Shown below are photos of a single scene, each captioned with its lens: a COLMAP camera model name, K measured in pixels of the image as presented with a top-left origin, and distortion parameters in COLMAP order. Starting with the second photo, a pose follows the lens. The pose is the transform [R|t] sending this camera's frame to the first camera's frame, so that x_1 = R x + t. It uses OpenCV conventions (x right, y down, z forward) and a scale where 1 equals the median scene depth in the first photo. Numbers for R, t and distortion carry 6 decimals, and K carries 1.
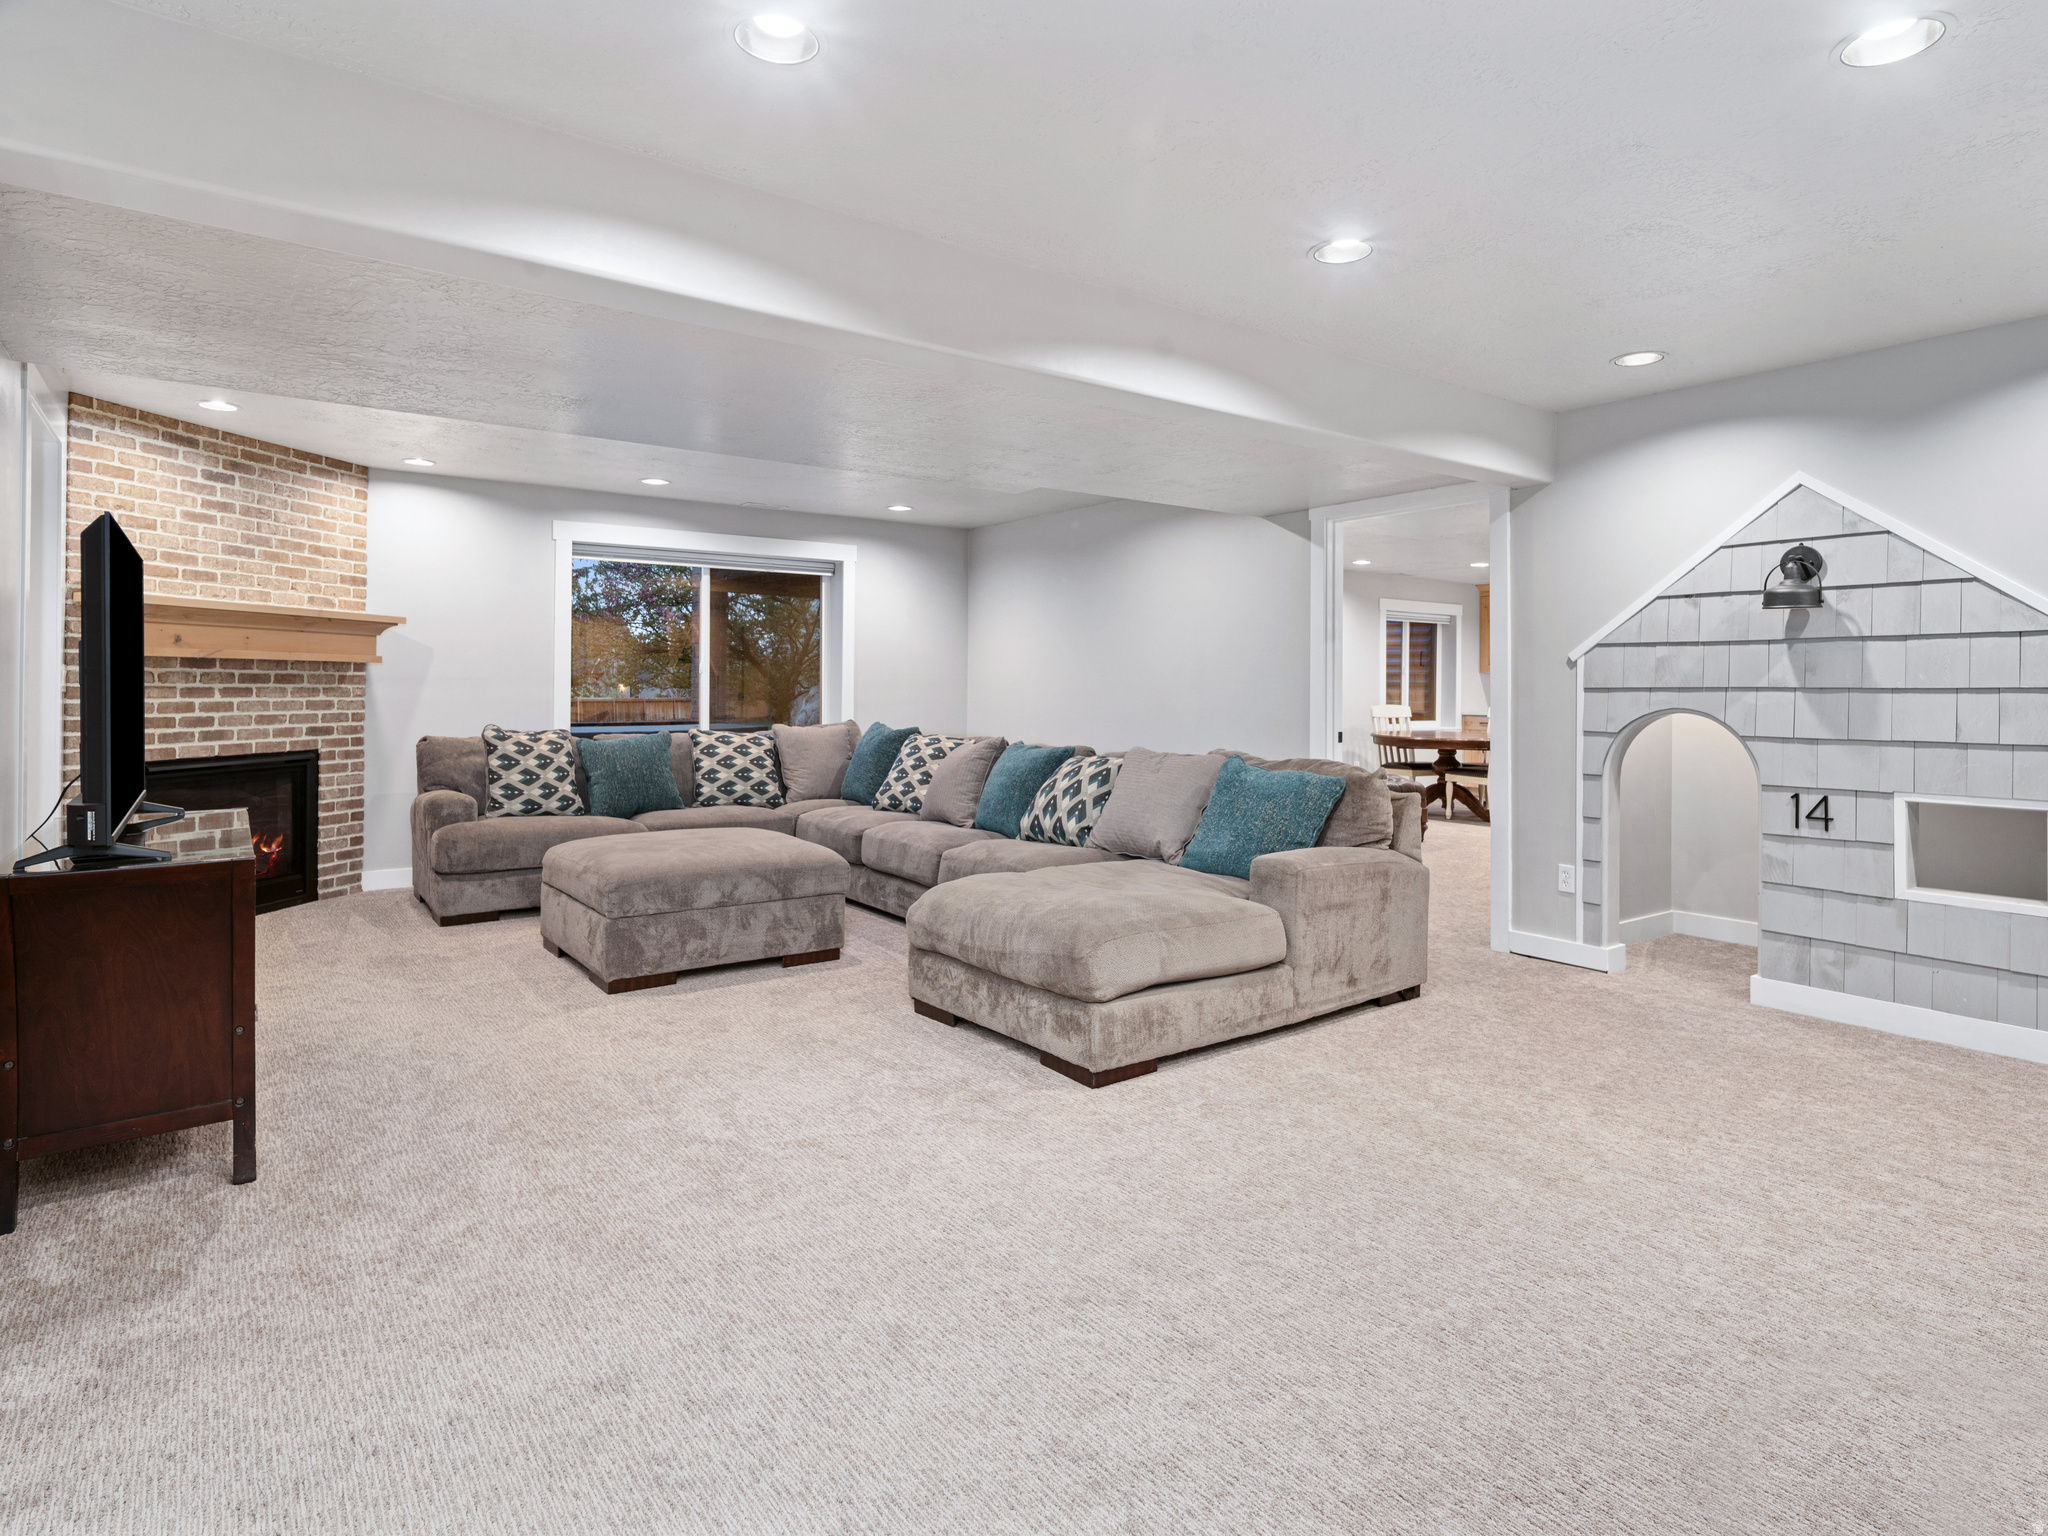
lens RADIAL K [[1123.0, 0, 1032.0], [0, 1123.0, 699.3], [0, 0, 1]] dist [0.003860, -0.003545]
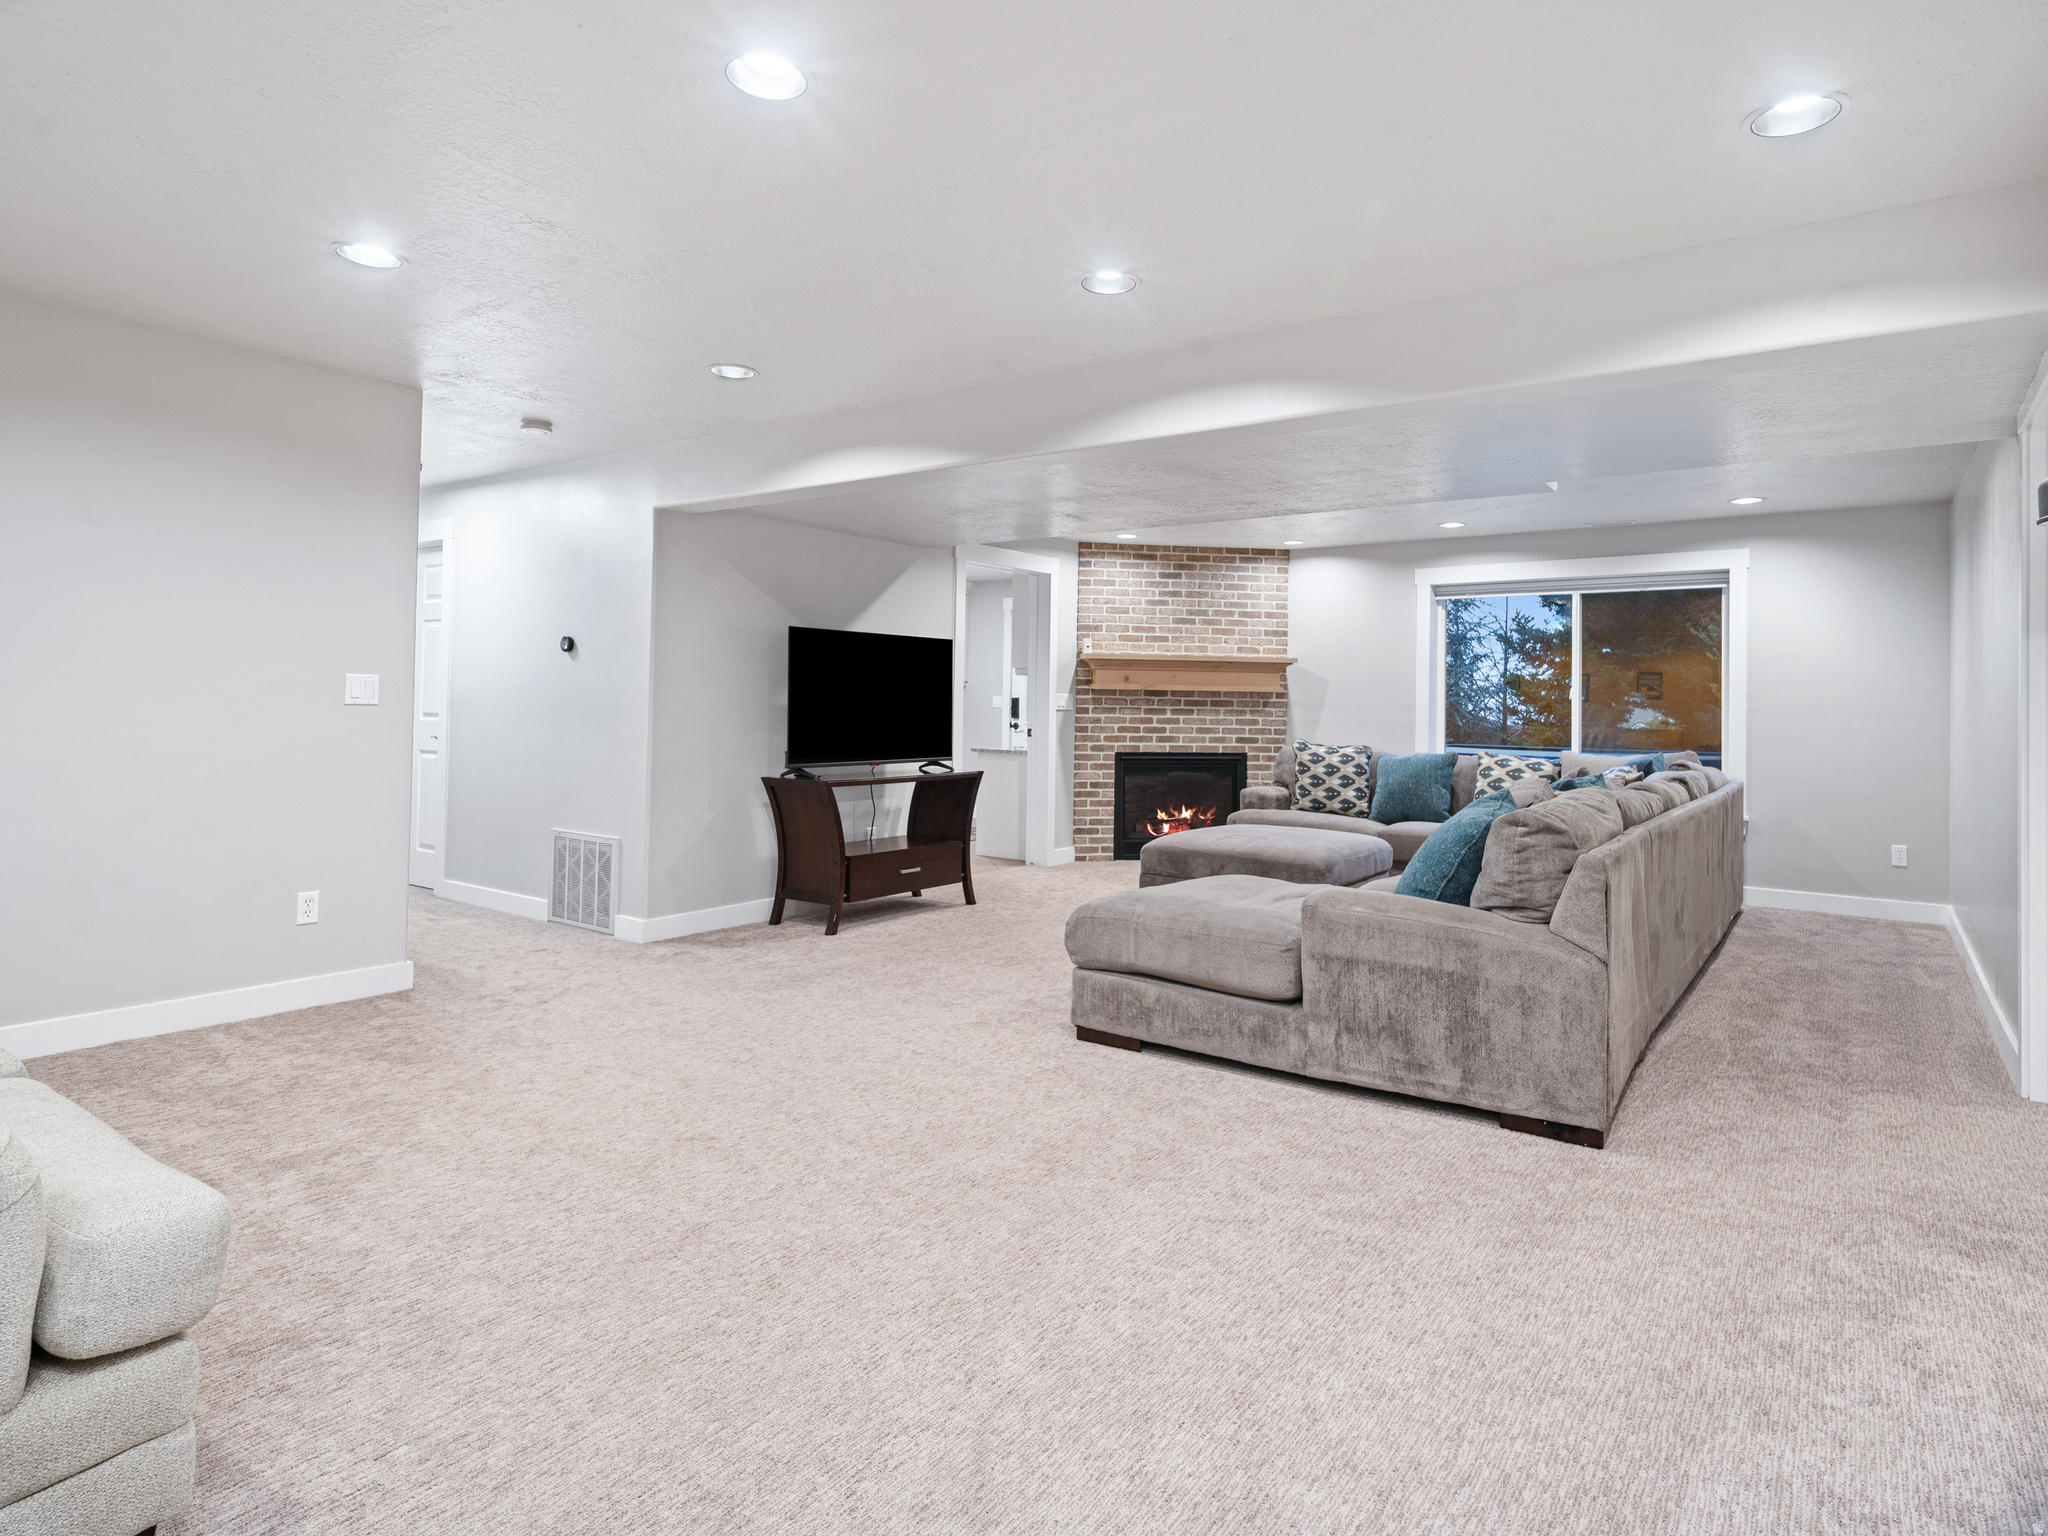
lens RADIAL K [[1123.0, 0, 1079.0], [0, 1123.0, 685.6], [0, 0, 1]] dist [0.003860, -0.003545]
pose [[0.331530, -0.017738, -0.943278, 0.658709], [-0.023210, 0.999367, -0.026950, 0.002174], [0.943159, 0.030828, 0.330908, 0.330419]]
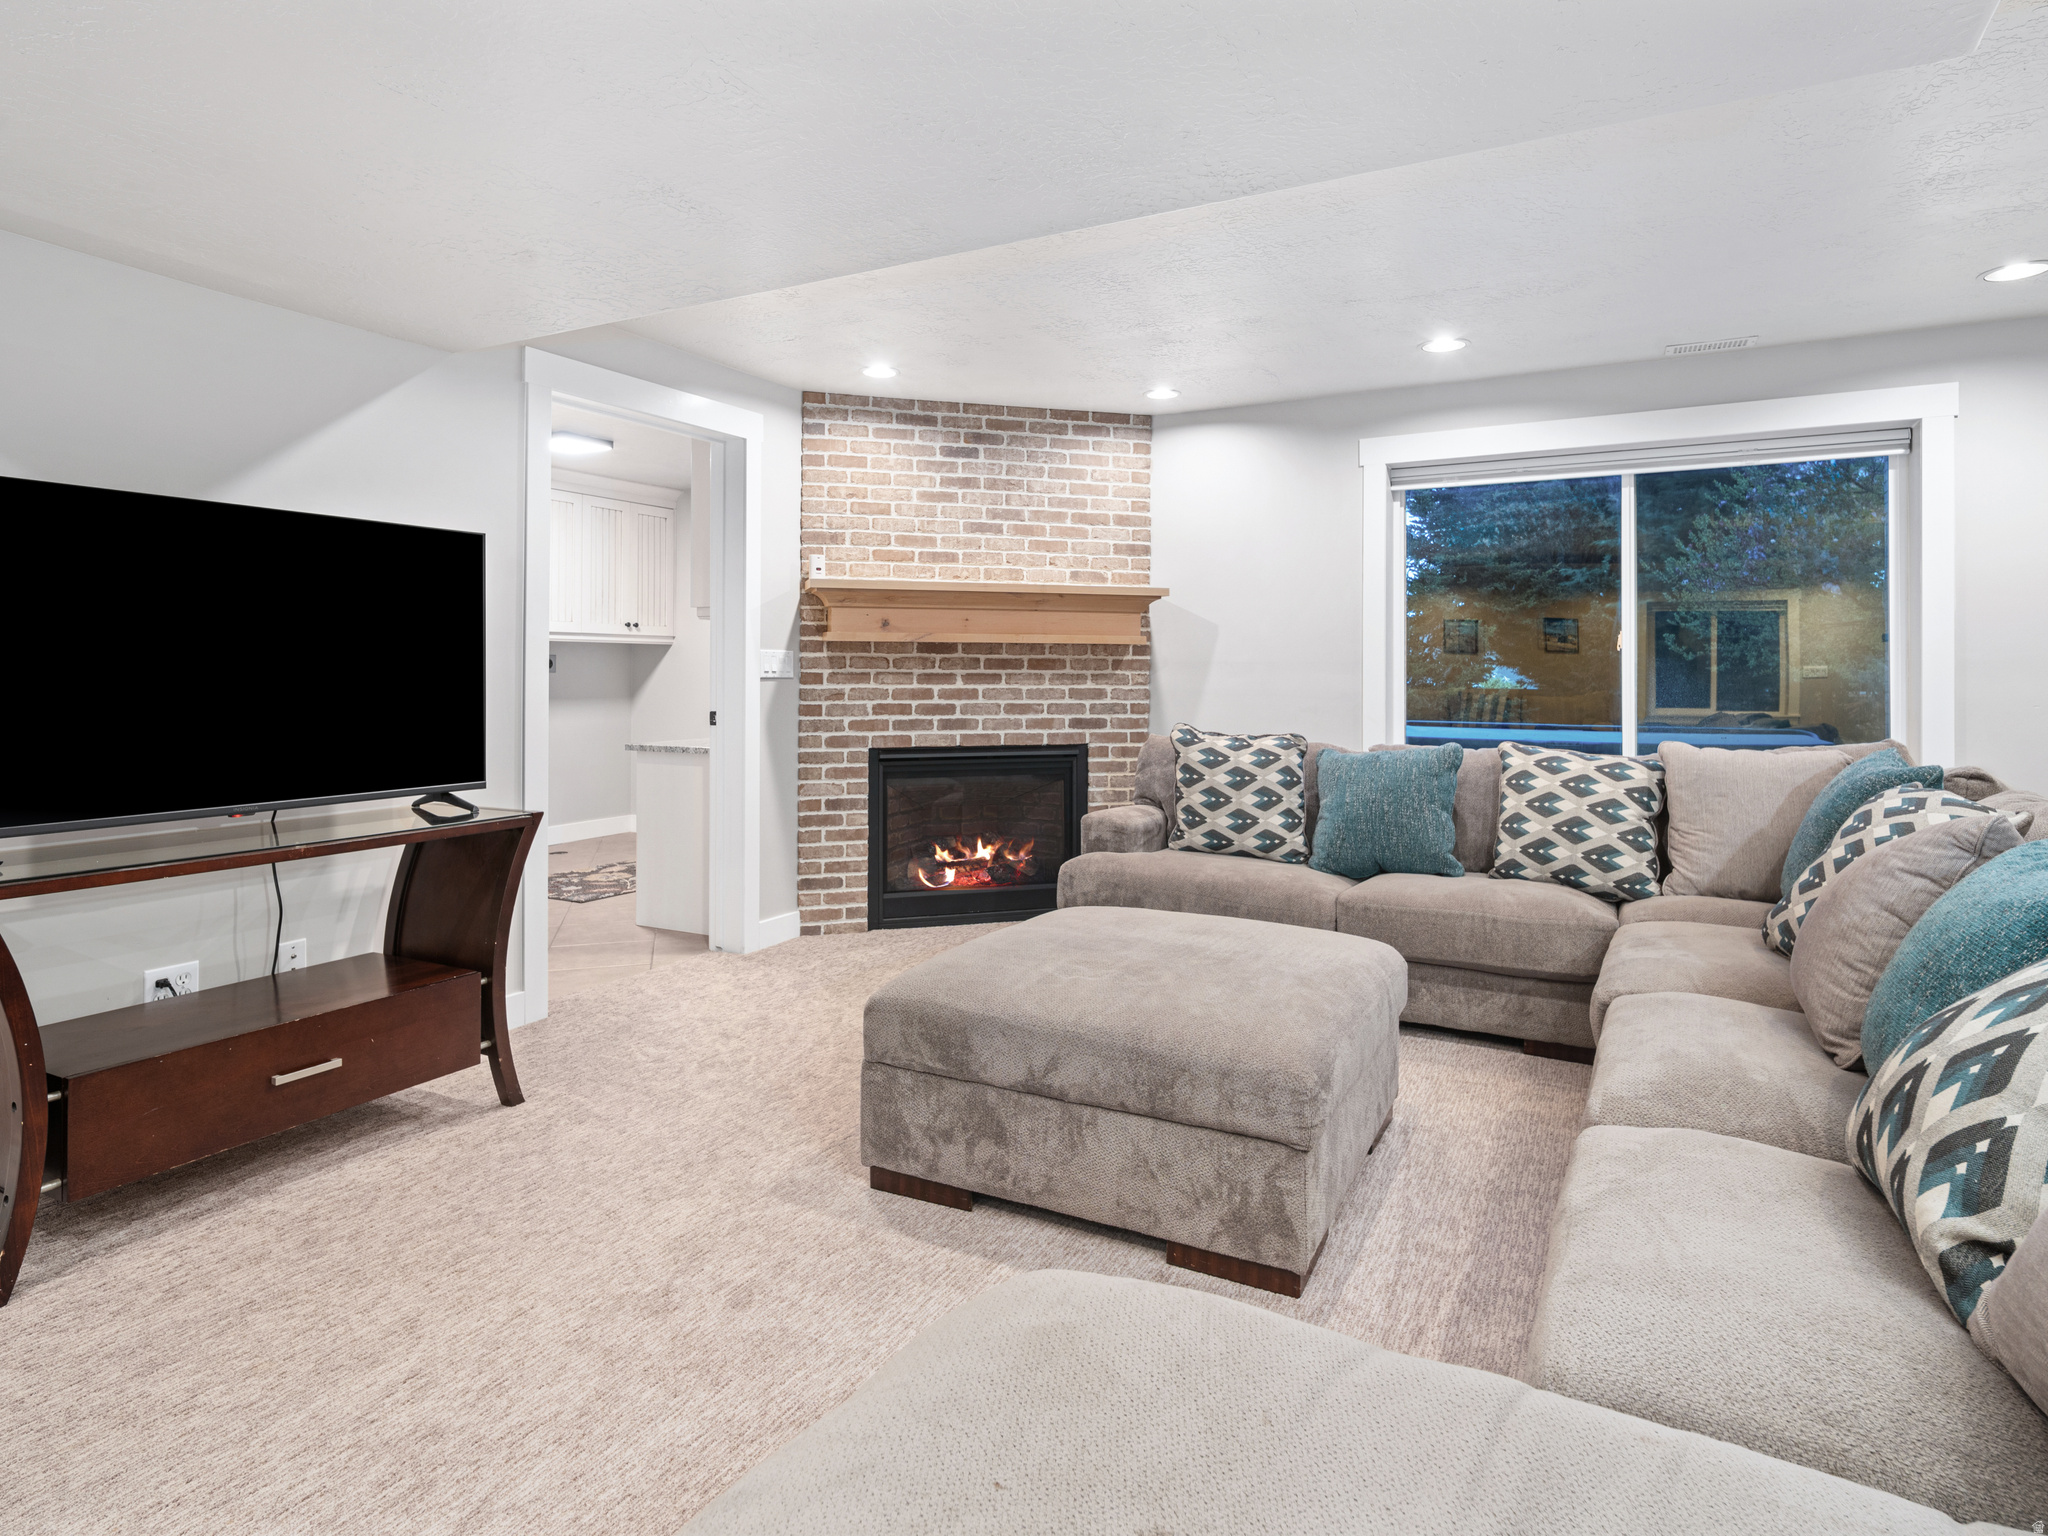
lens RADIAL K [[1133.8, 0, 1037.5], [0, 1133.8, 657.4], [0, 0, 1]] dist [0.007129, 0.003329]
pose [[0.442510, -0.014868, -0.896640, 0.148694], [-0.010371, 0.999711, -0.021695, -0.003798], [0.896704, 0.018899, 0.442228, 0.583829]]
